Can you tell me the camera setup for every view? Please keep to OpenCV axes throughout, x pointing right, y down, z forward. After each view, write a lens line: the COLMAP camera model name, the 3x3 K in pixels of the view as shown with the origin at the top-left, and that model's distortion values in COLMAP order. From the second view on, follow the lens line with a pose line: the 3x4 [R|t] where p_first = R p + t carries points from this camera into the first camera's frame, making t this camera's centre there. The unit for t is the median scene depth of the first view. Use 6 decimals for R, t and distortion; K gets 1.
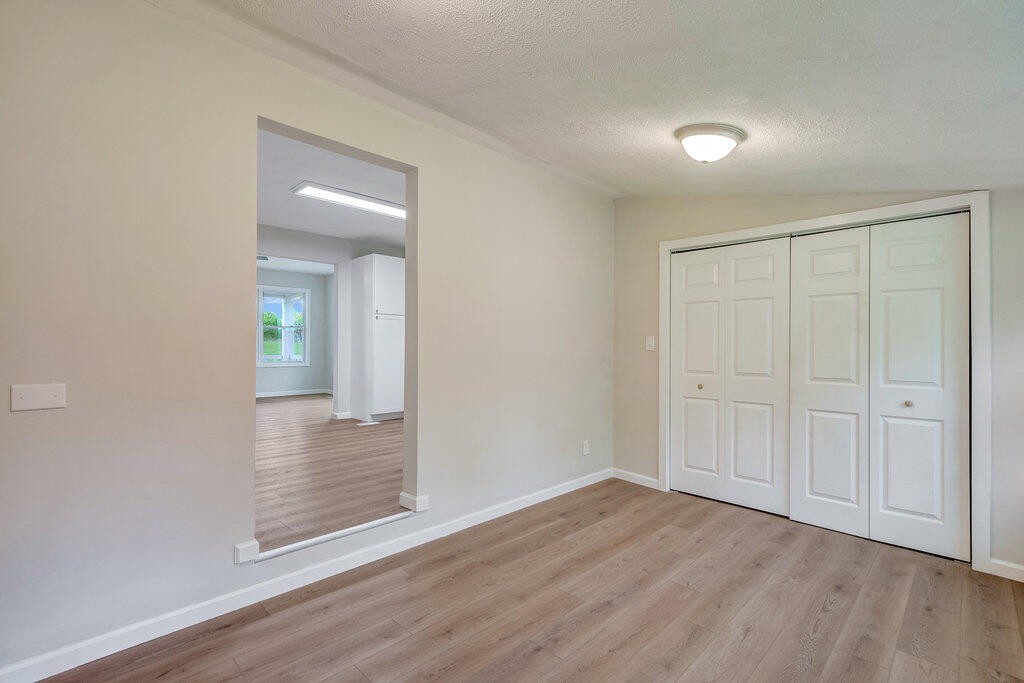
lens RADIAL K [[465.1, 0, 517.3], [0, 465.1, 344.8], [0, 0, 1]] dist [-0.000918, 0.006194]
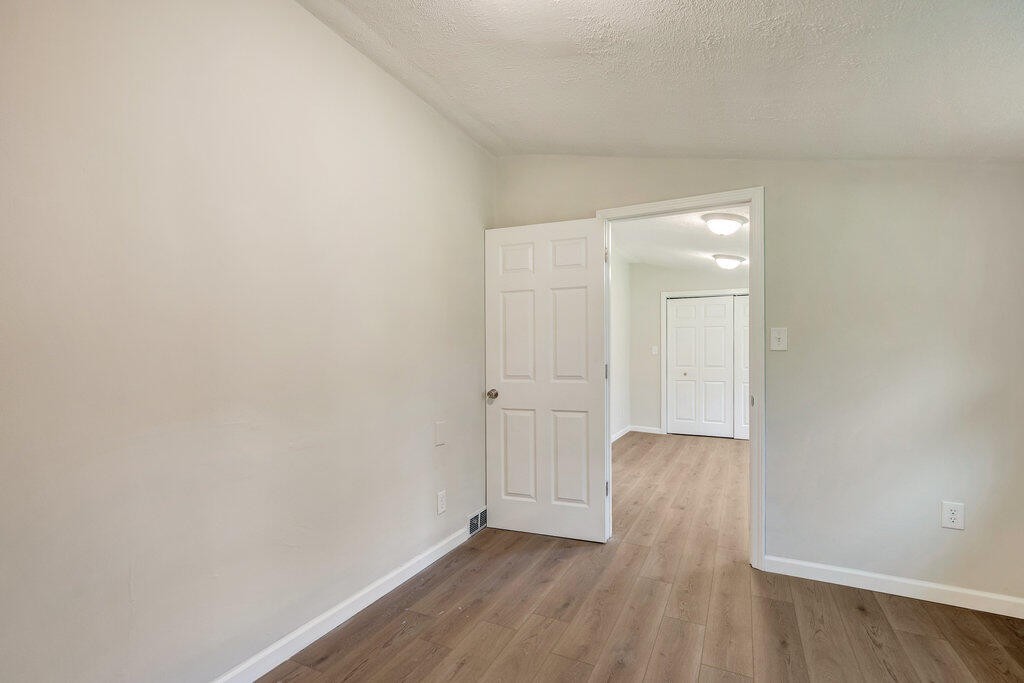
lens RADIAL K [[465.1, 0, 517.3], [0, 465.1, 344.8], [0, 0, 1]] dist [-0.000918, 0.006194]
pose [[0.951070, 0.000981, 0.308974, -0.744544], [0.004720, 0.999832, -0.017705, 0.005322], [-0.308939, 0.018297, 0.950906, -0.491623]]
